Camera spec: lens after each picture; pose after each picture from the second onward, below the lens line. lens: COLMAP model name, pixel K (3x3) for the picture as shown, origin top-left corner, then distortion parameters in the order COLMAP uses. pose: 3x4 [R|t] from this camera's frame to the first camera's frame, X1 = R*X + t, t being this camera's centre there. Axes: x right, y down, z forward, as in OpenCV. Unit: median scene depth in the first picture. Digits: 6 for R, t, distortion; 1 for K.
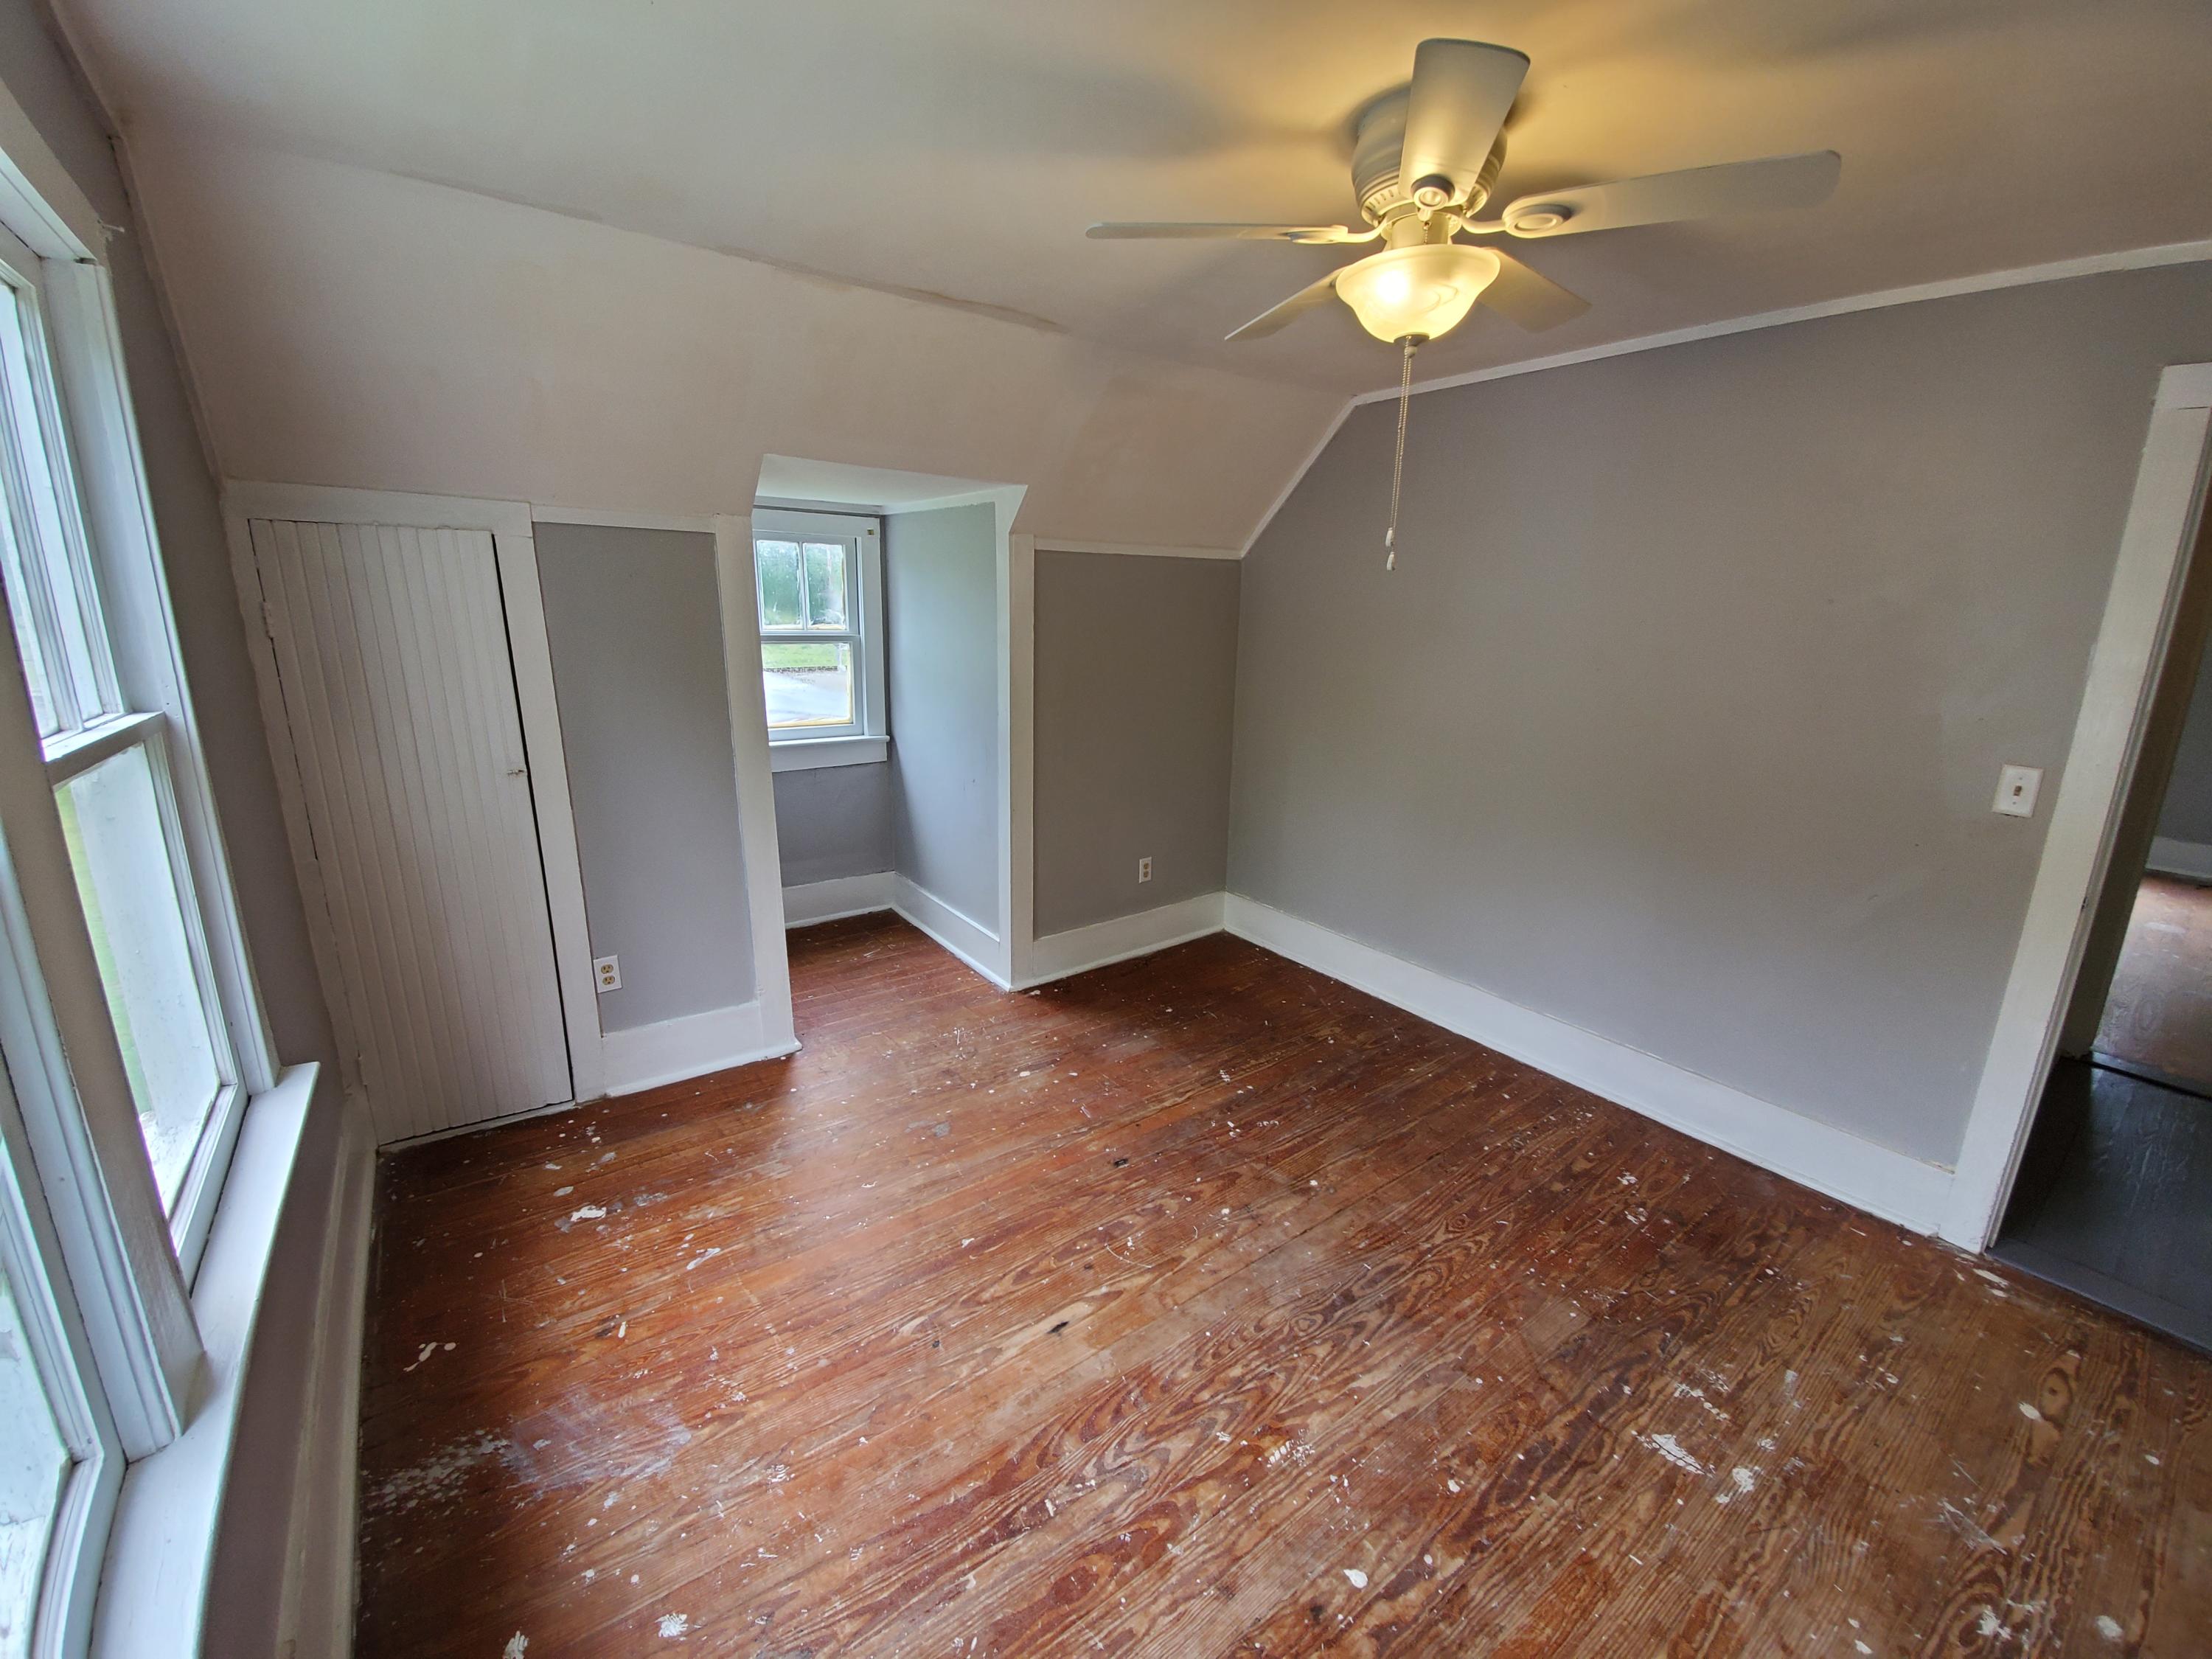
lens RADIAL K [[859.4, 0, 1106.0], [0, 859.4, 829.5], [0, 0, 1]] dist [0.008331, -0.016855]
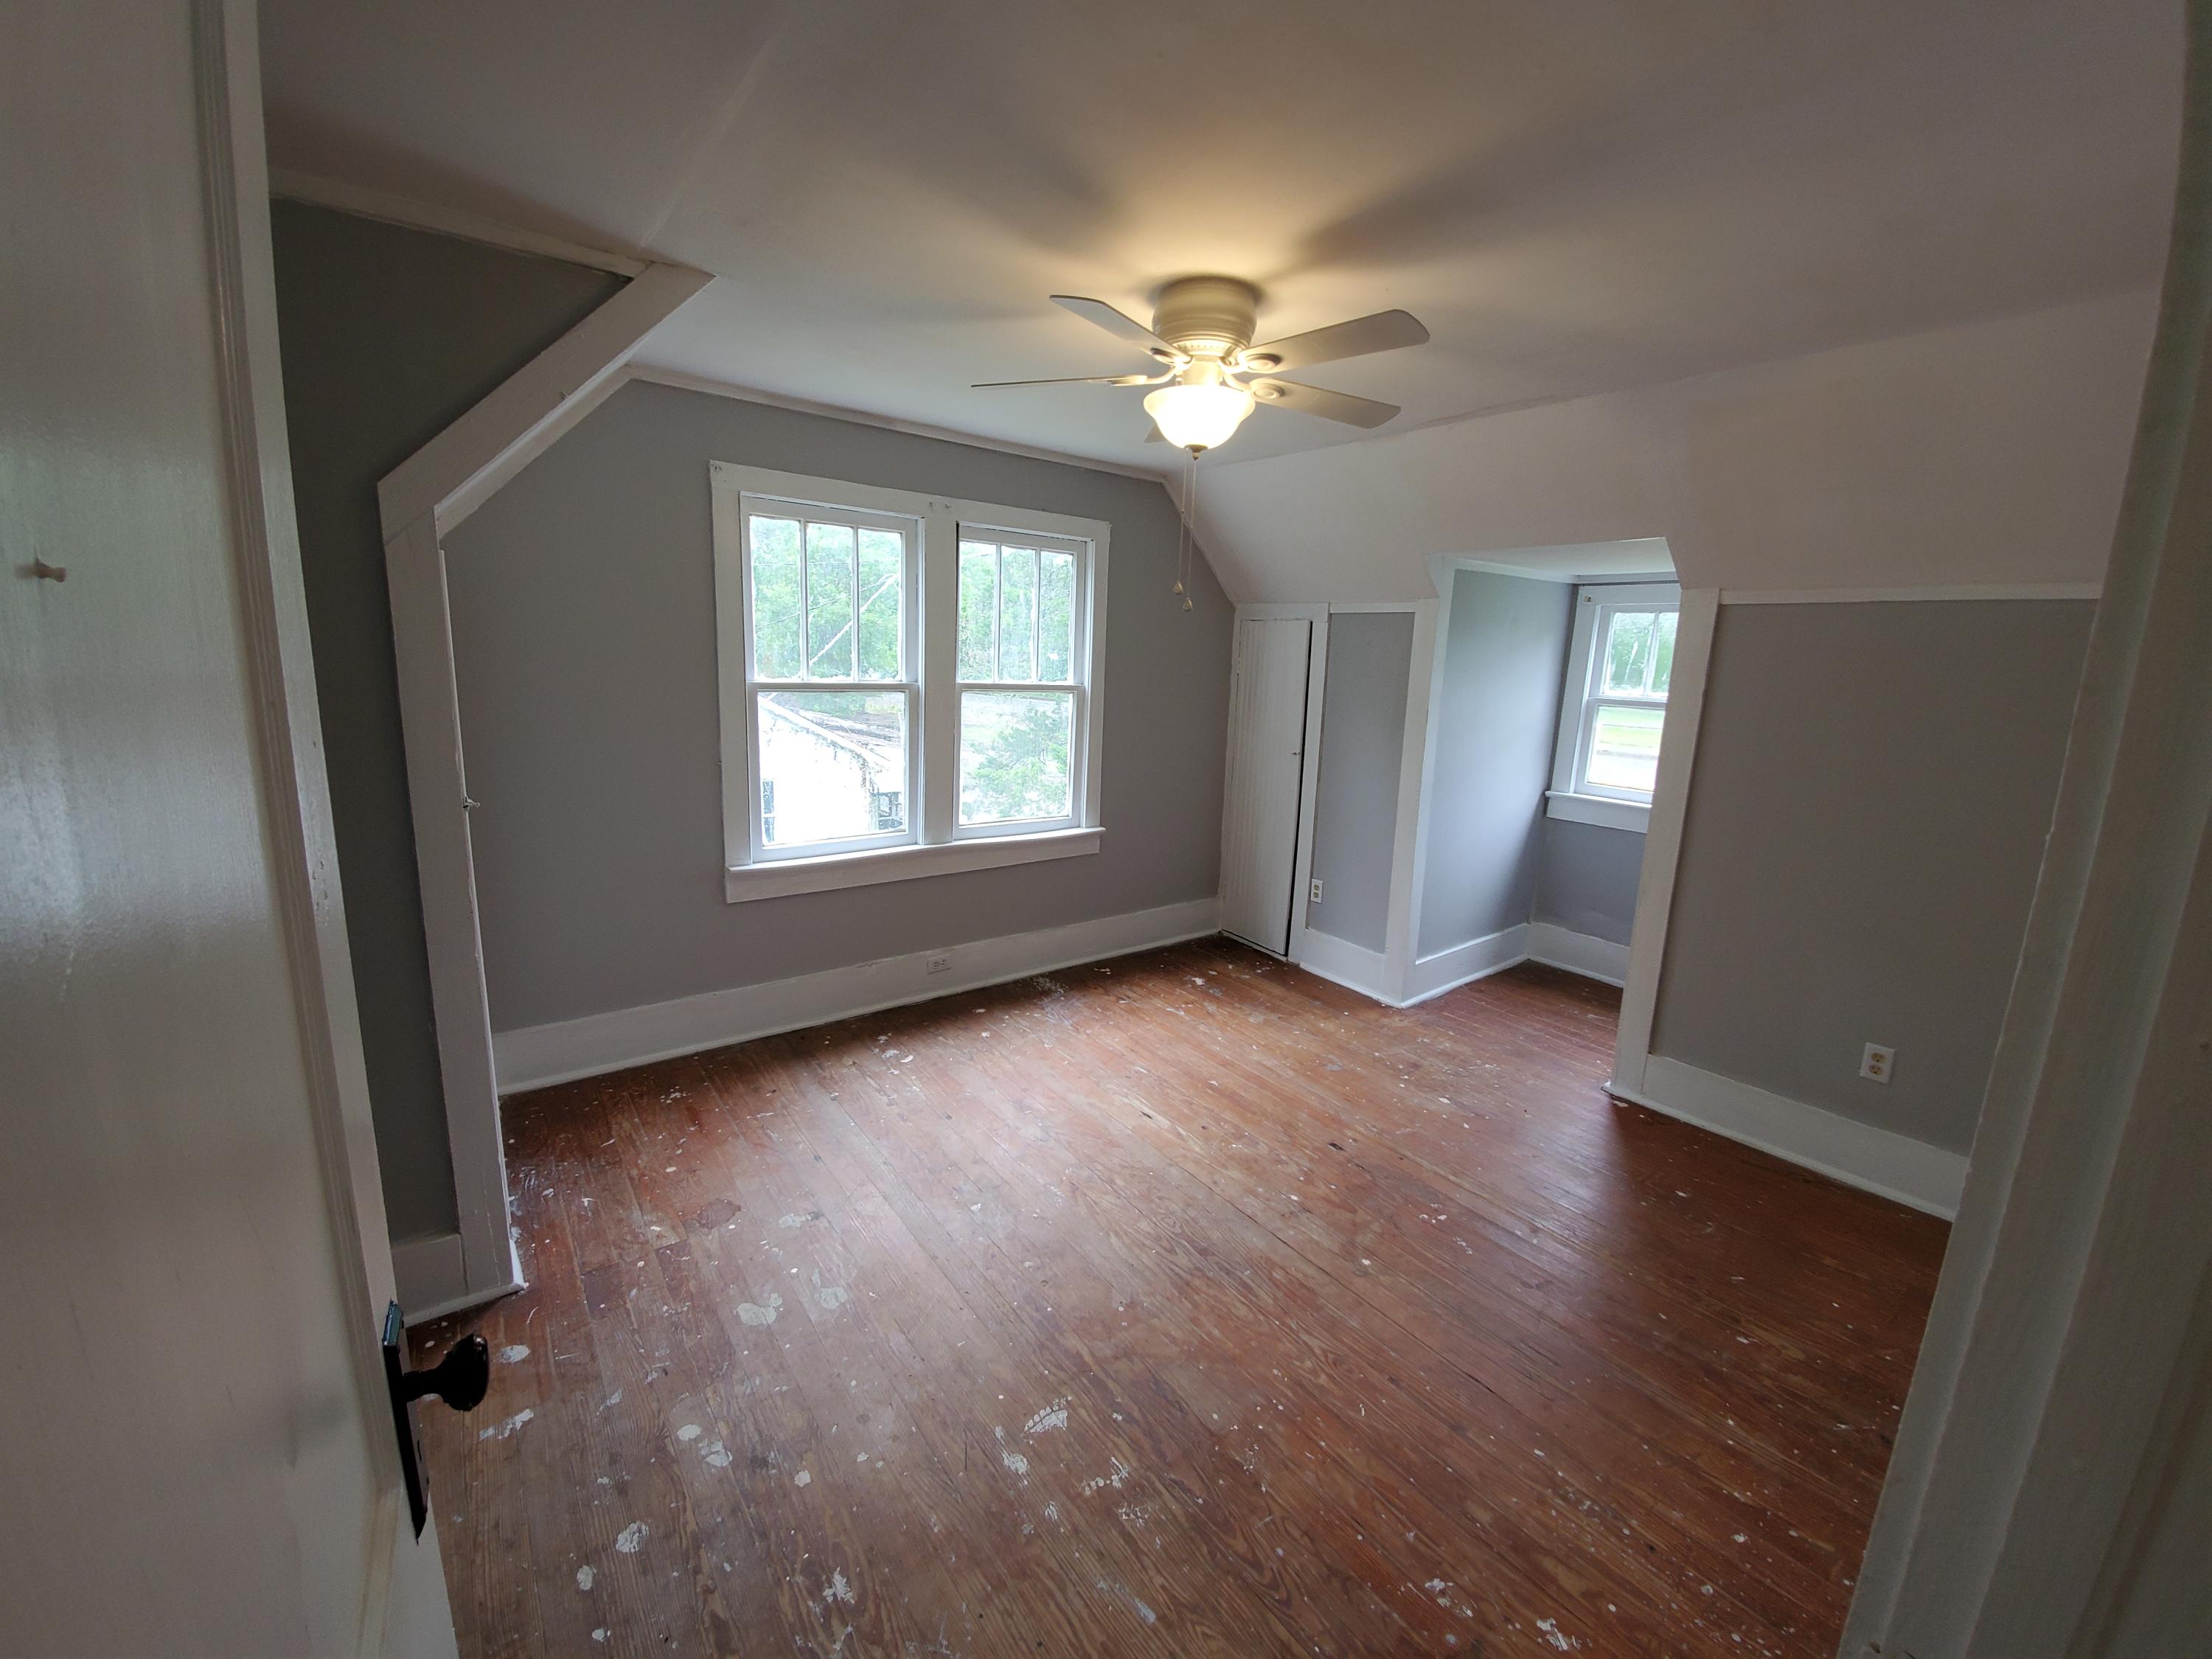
lens RADIAL K [[896.2, 0, 1106.0], [0, 896.2, 829.5], [0, 0, 1]] dist [-0.020771, -0.000119]
pose [[0.009250, 0.174341, -0.984642, 1.188077], [-0.285763, 0.944080, 0.164475, -0.113599], [0.958256, 0.279853, 0.058553, 0.589353]]
